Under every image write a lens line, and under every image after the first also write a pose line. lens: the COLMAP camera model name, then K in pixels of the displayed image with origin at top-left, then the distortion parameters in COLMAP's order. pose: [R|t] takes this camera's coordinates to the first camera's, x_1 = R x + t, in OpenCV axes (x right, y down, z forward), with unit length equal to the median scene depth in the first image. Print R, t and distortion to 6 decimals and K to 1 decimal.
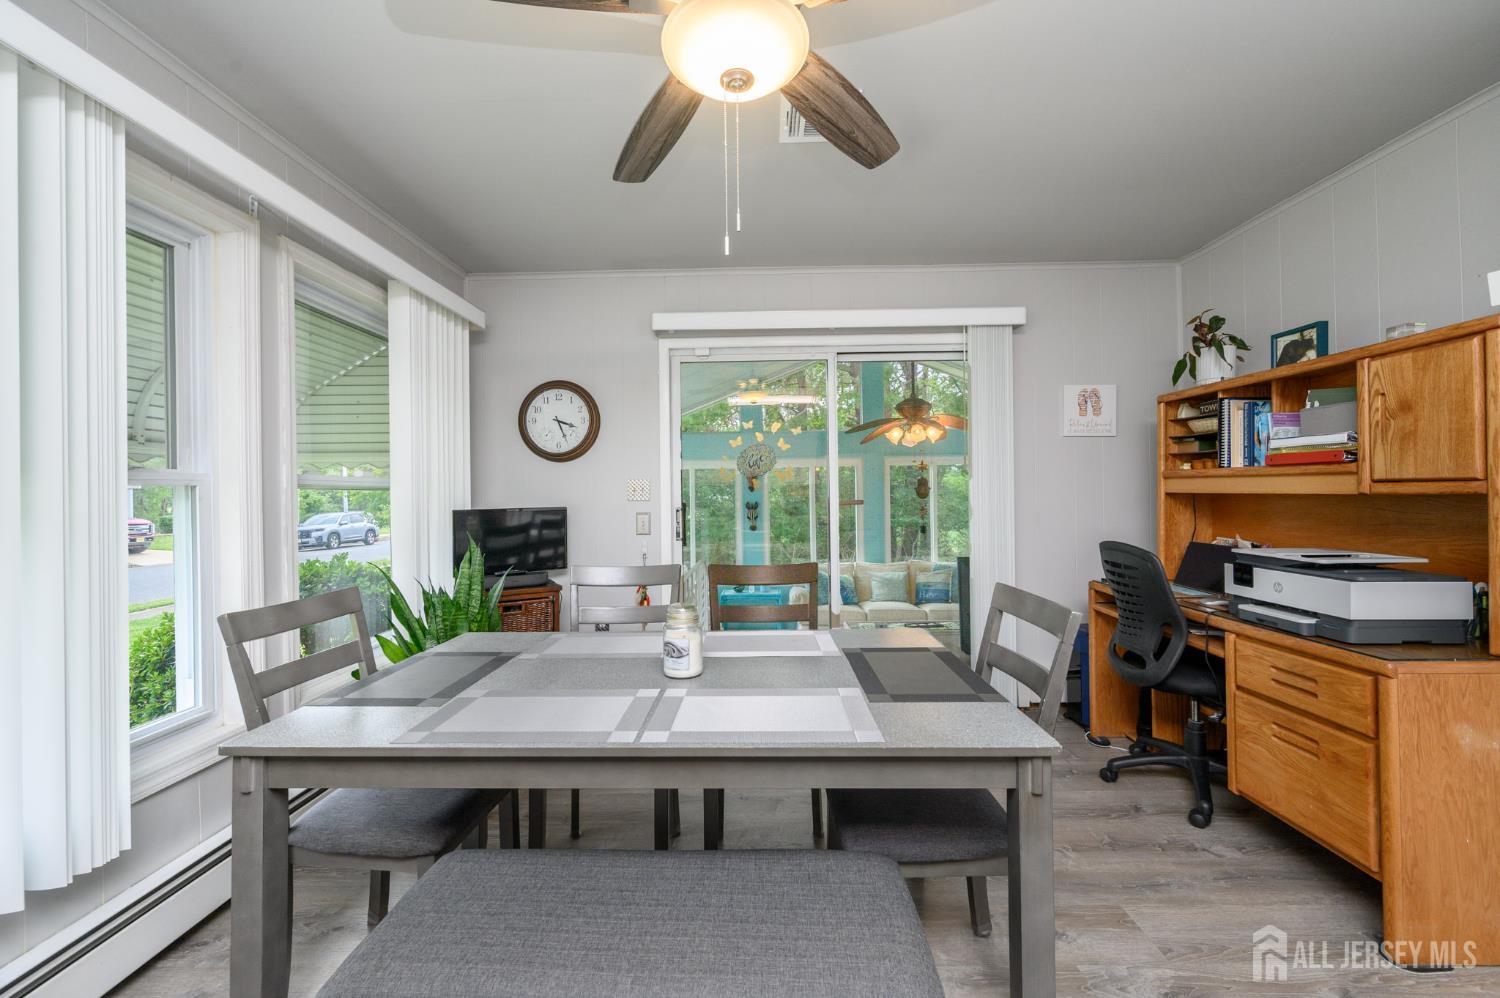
lens RADIAL K [[590.4, 0, 749.4], [0, 590.4, 493.4], [0, 0, 1]] dist [-0.001611, -0.000368]
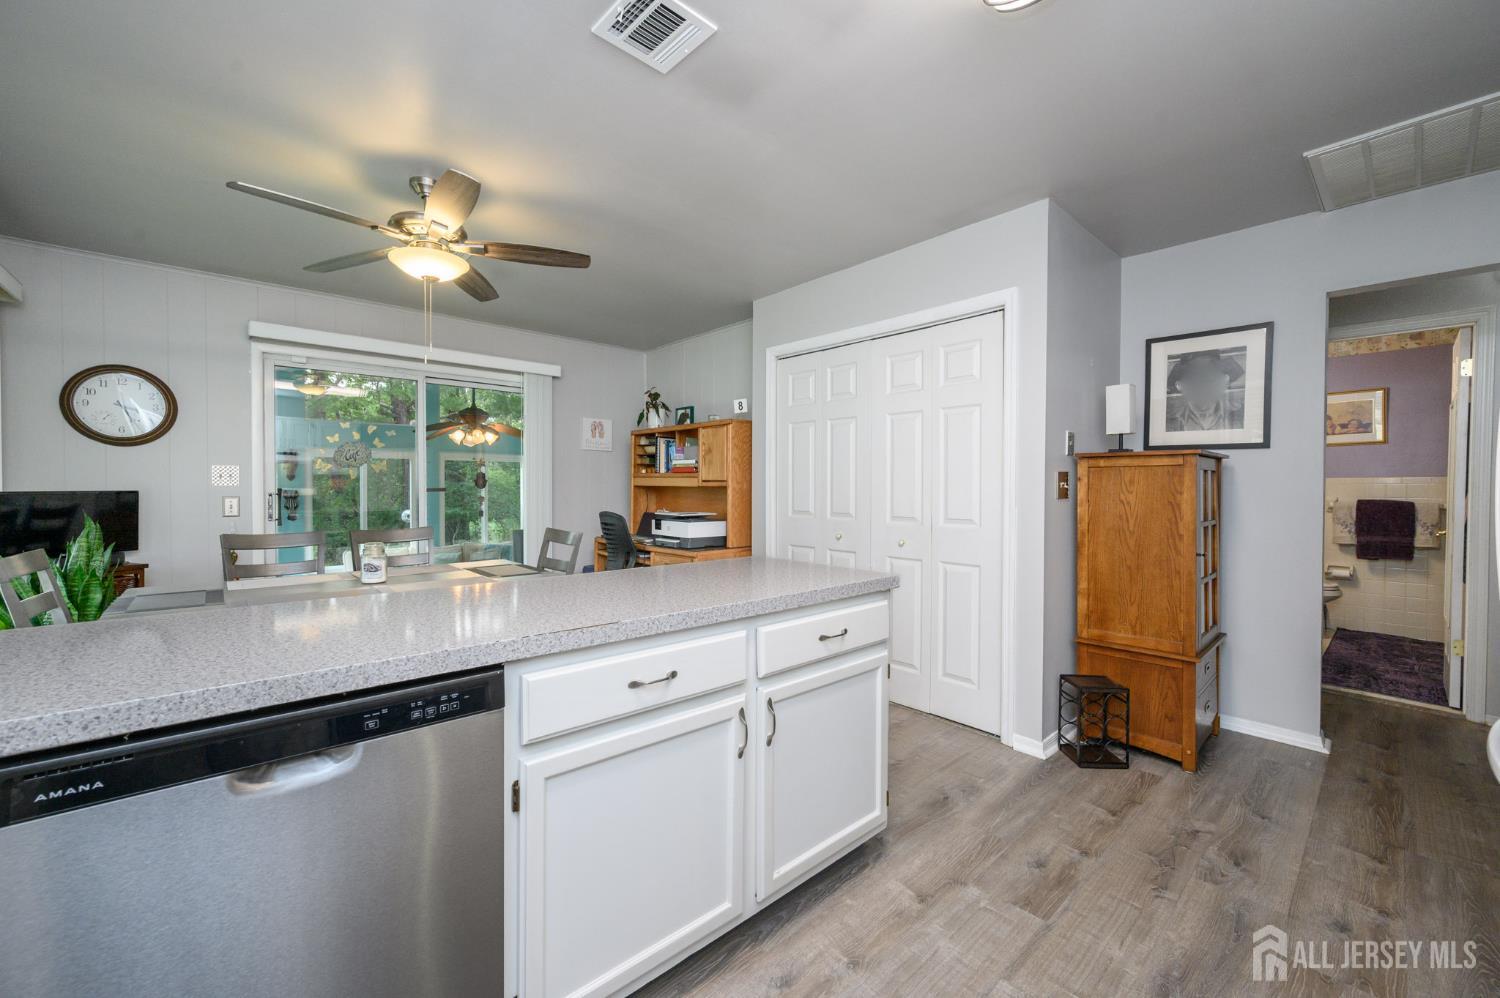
lens RADIAL K [[590.4, 0, 745.4], [0, 590.4, 493.2], [0, 0, 1]] dist [-0.001611, -0.000368]
pose [[0.733768, 0.007616, 0.679358, -0.300239], [-0.013812, 0.999898, 0.003709, 0.012311], [-0.679260, -0.012105, 0.733798, -0.623280]]
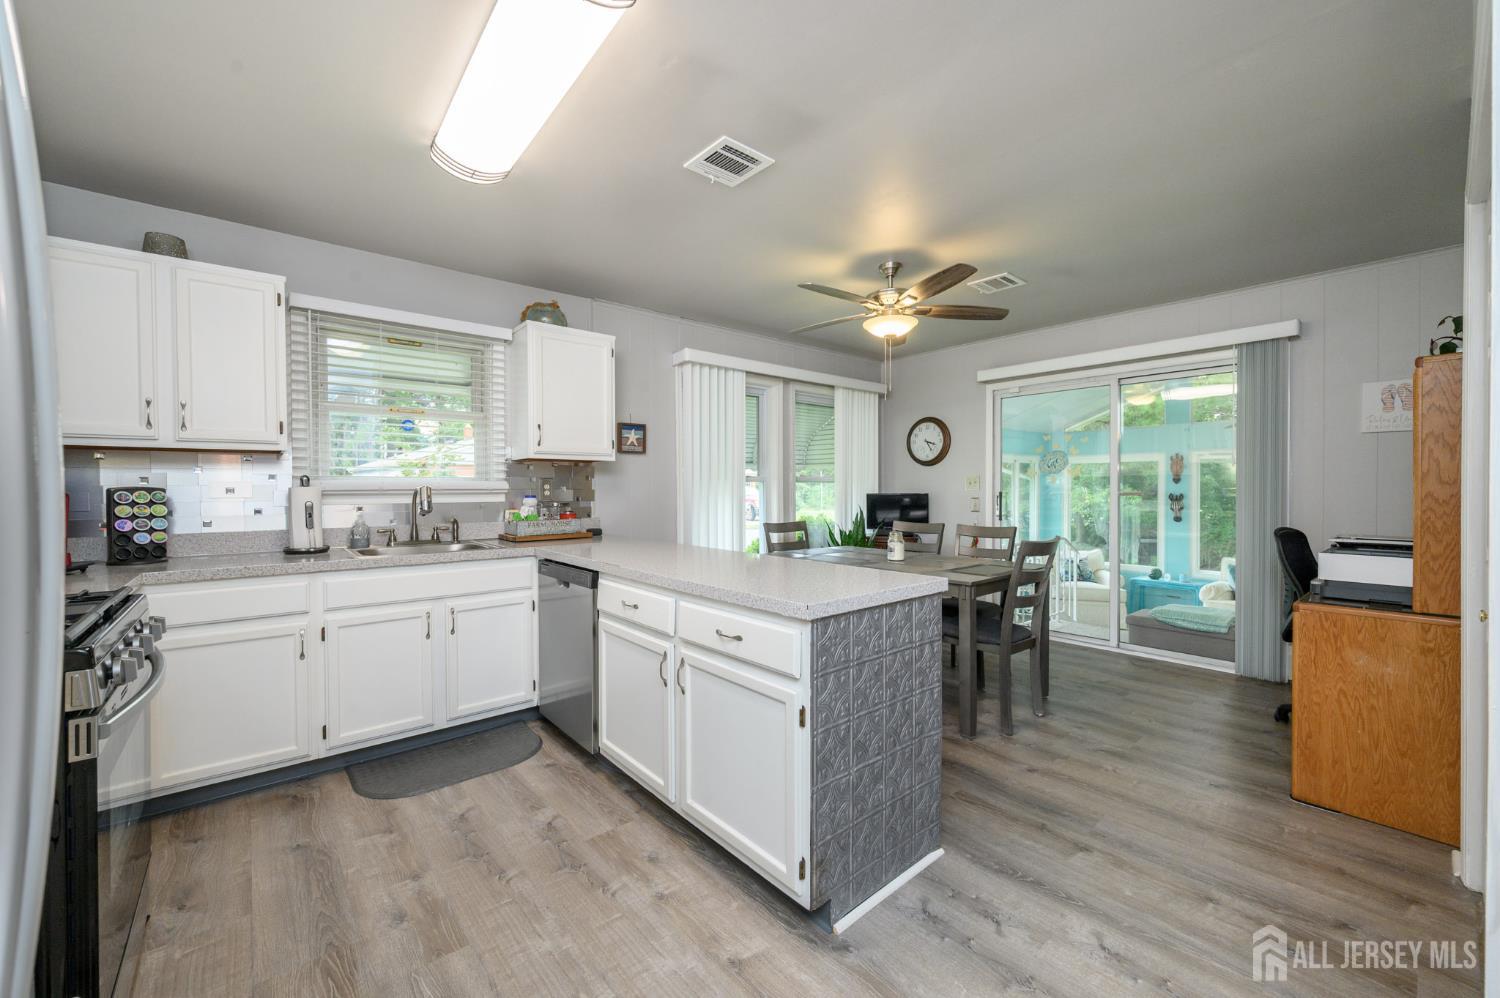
lens RADIAL K [[590.4, 0, 744.1], [0, 590.4, 491.5], [0, 0, 1]] dist [-0.001611, -0.000368]
pose [[0.657908, 0.013879, -0.752971, 0.794543], [-0.002277, 0.999862, 0.016440, -0.010540], [0.753095, -0.009102, 0.657849, -0.652670]]
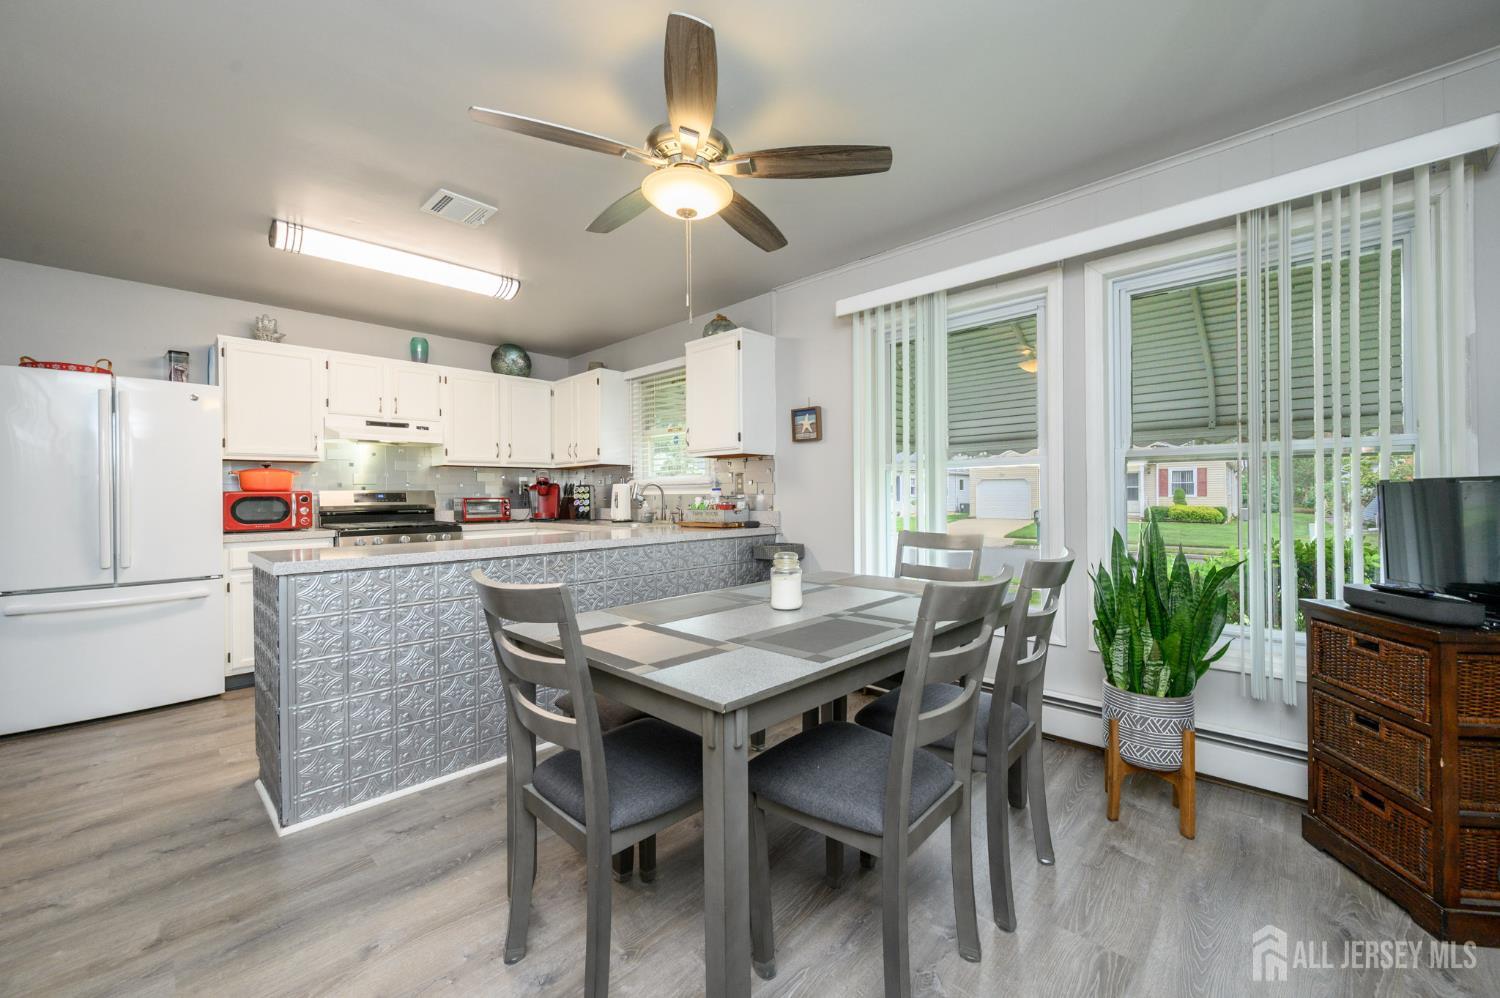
lens RADIAL K [[590.4, 0, 745.0], [0, 590.4, 498.6], [0, 0, 1]] dist [-0.001611, -0.000368]
pose [[-0.675496, 0.013183, -0.737246, 0.527203], [0.011308, 0.999908, 0.007519, 0.041406], [0.737277, -0.003258, -0.675583, 1.111169]]
